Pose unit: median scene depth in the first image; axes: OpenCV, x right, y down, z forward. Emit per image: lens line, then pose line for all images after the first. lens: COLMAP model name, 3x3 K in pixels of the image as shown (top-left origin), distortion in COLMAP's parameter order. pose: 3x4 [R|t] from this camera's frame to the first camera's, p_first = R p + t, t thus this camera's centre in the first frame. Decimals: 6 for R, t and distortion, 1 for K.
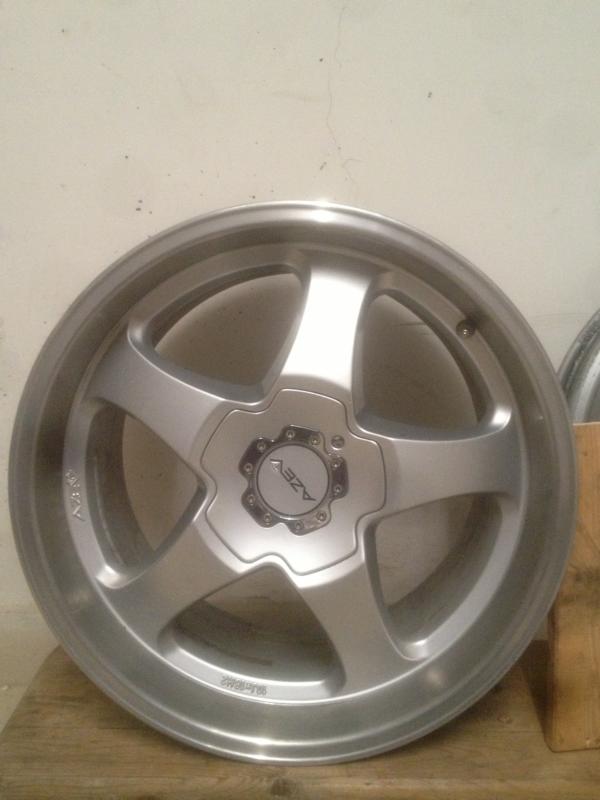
lens RADIAL K [[856.4, 0, 300.0], [0, 856.4, 400.0], [0, 0, 1]] dist [-0.005764, 0.006924]
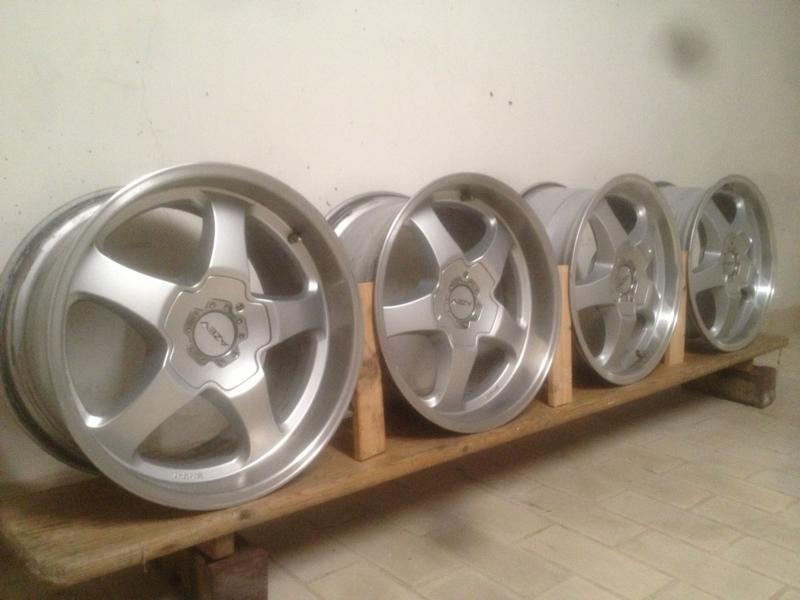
lens RADIAL K [[856.4, 0, 400.0], [0, 856.4, 300.0], [0, 0, 1]] dist [-0.005764, 0.006924]
pose [[0.757811, -0.102852, 0.644317, -0.782959], [0.134257, 0.990947, 0.000278, 0.076553], [-0.638513, 0.086293, 0.764758, -0.470083]]
